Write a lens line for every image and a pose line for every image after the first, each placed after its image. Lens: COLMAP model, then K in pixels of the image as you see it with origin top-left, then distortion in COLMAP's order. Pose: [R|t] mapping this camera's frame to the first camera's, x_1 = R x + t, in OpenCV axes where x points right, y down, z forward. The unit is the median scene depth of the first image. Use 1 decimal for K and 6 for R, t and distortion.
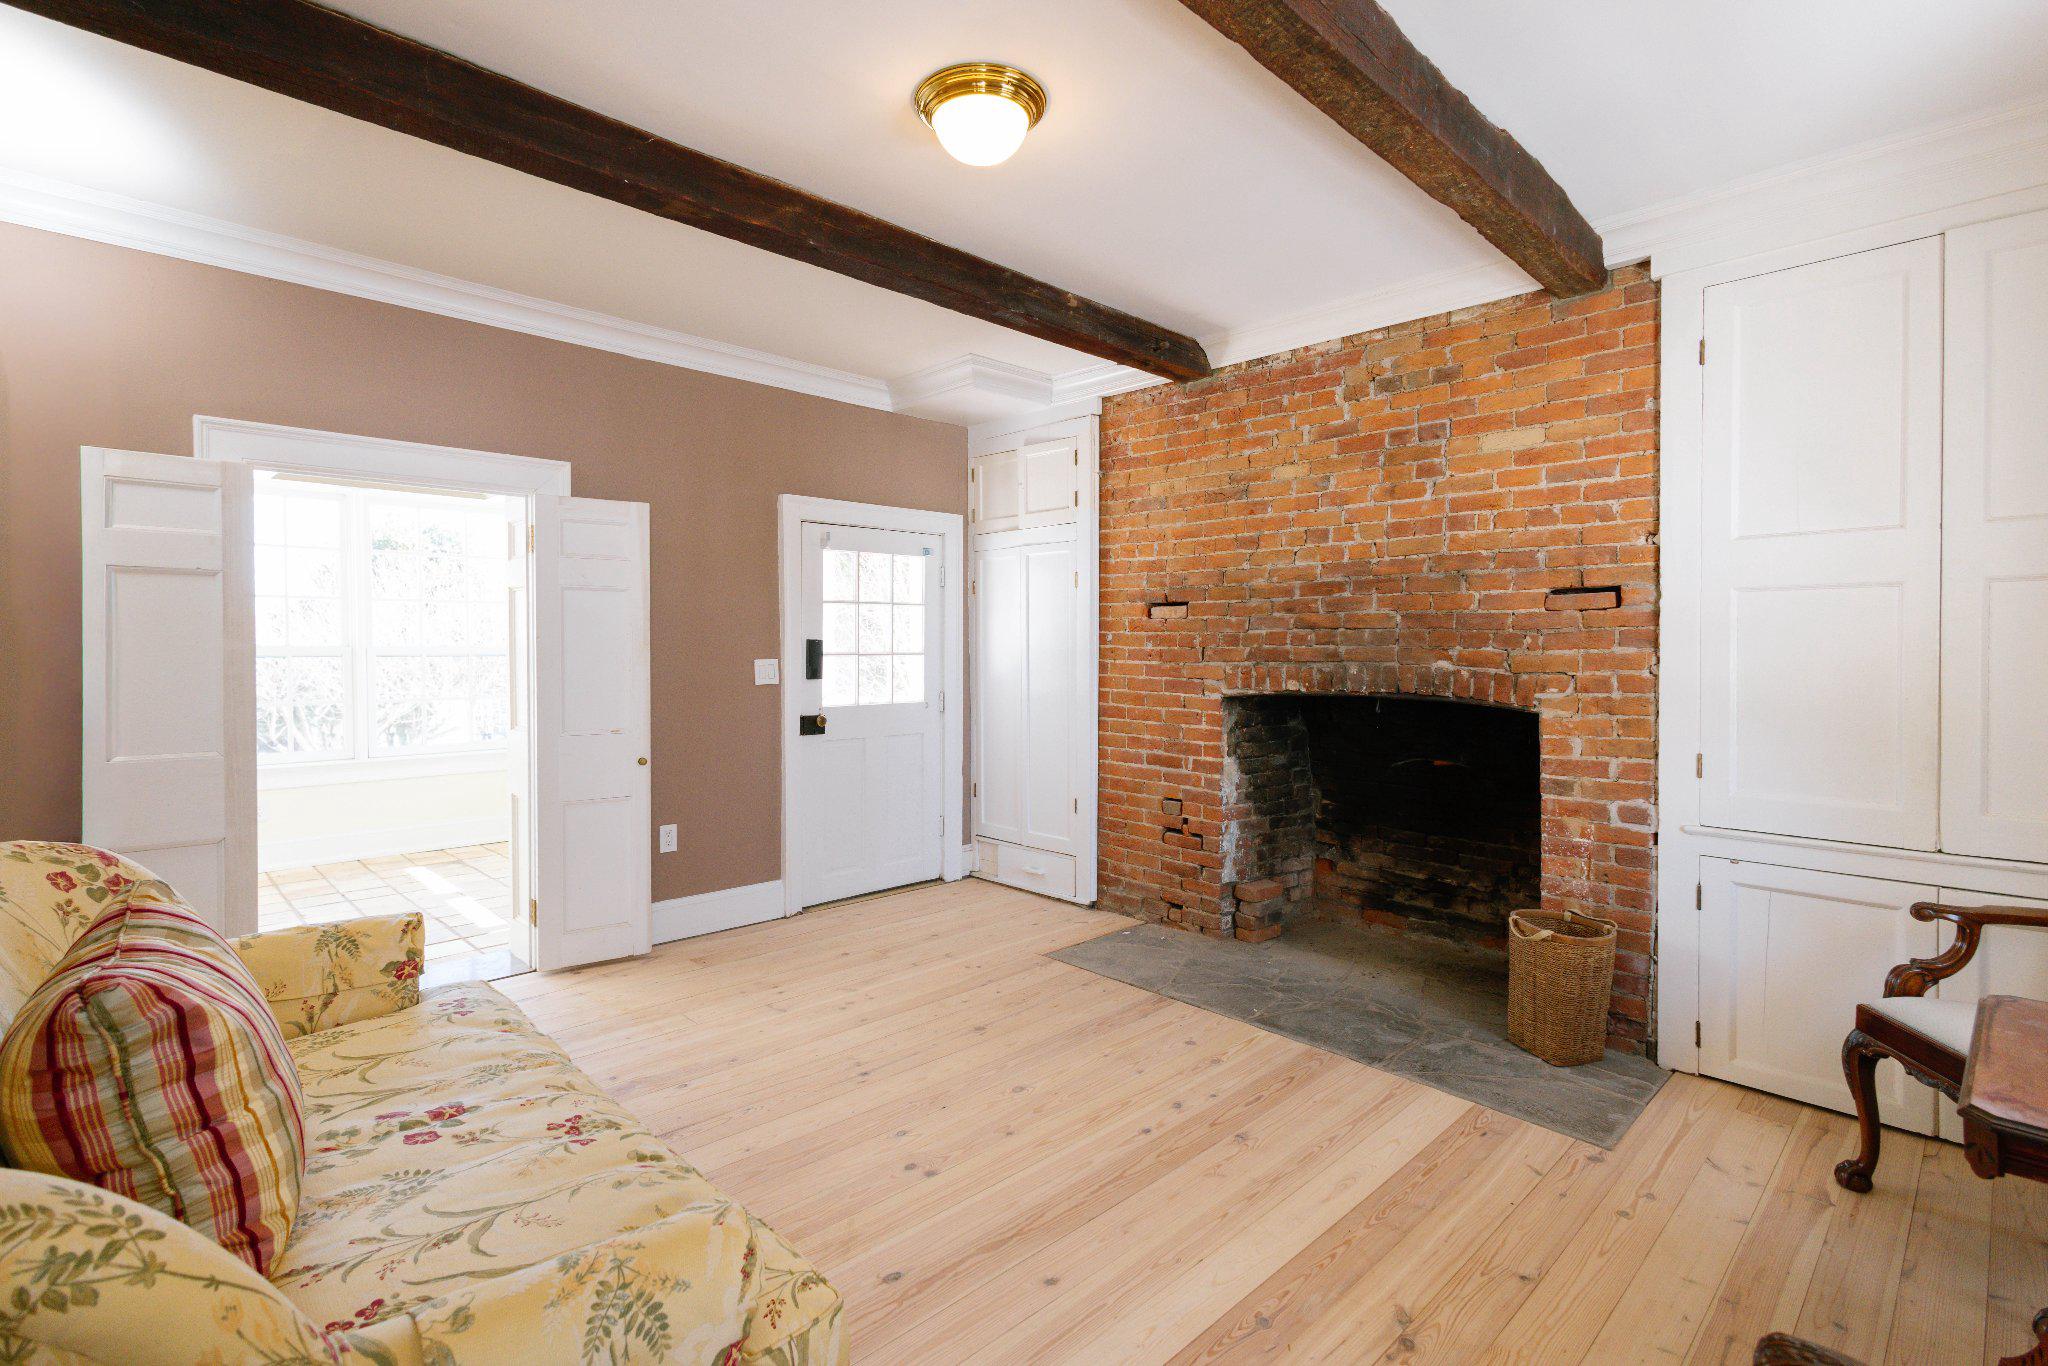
lens RADIAL K [[962.6, 0, 973.5], [0, 962.6, 655.0], [0, 0, 1]] dist [0.012293, -0.001763]
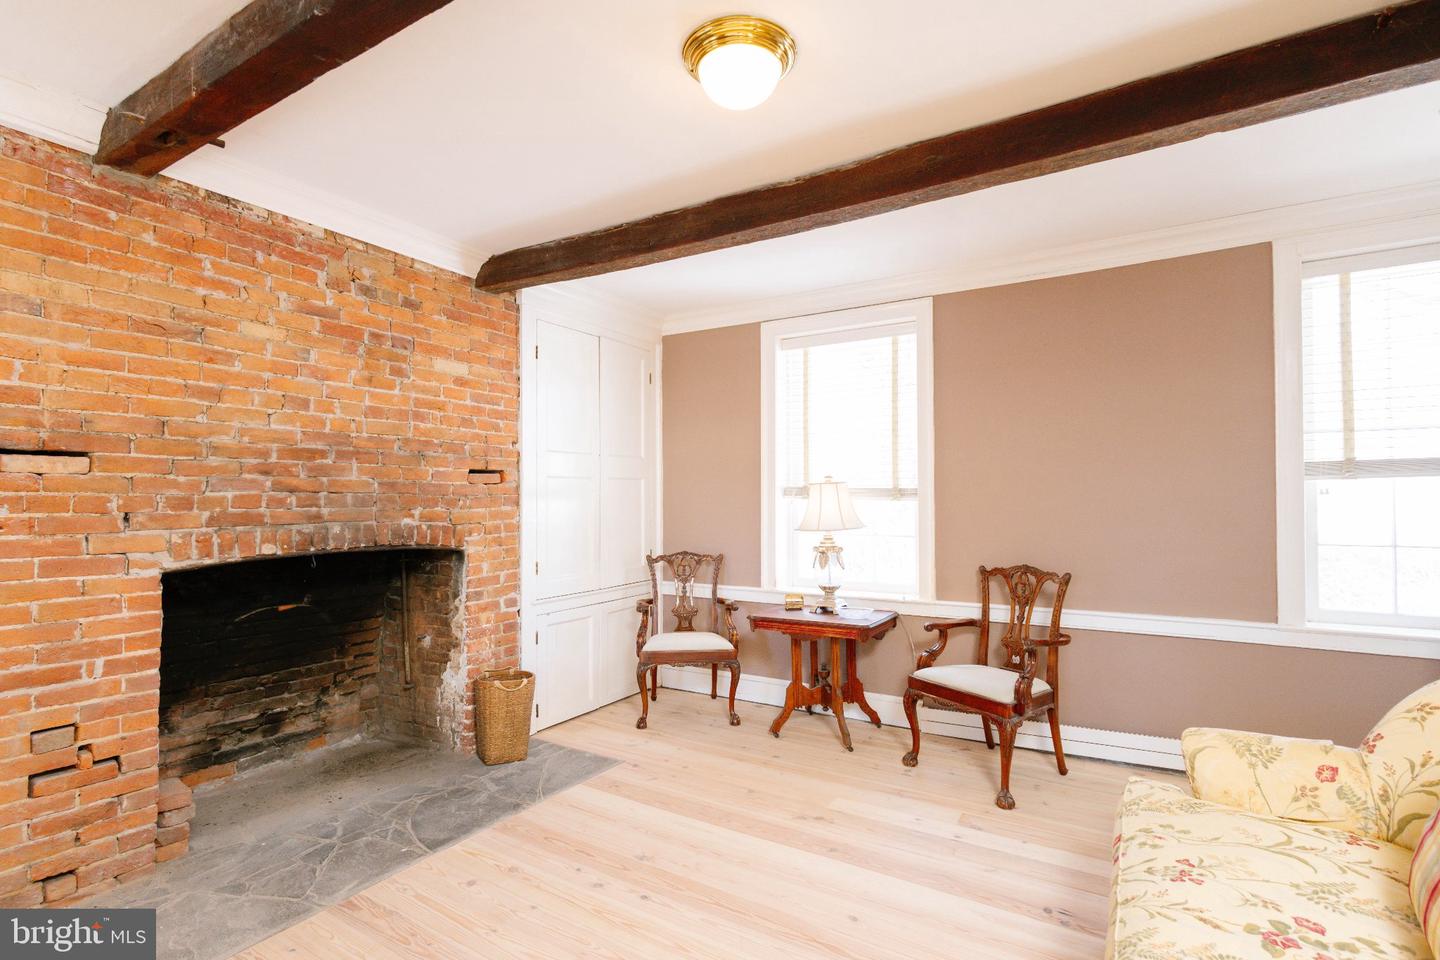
lens RADIAL K [[676.8, 0, 718.7], [0, 676.8, 483.5], [0, 0, 1]] dist [0.012293, -0.001763]
pose [[-0.268574, 0.017765, 0.963095, -0.503163], [0.008462, 0.999835, -0.016083, -0.022166], [-0.963222, 0.003831, -0.268680, 0.808629]]
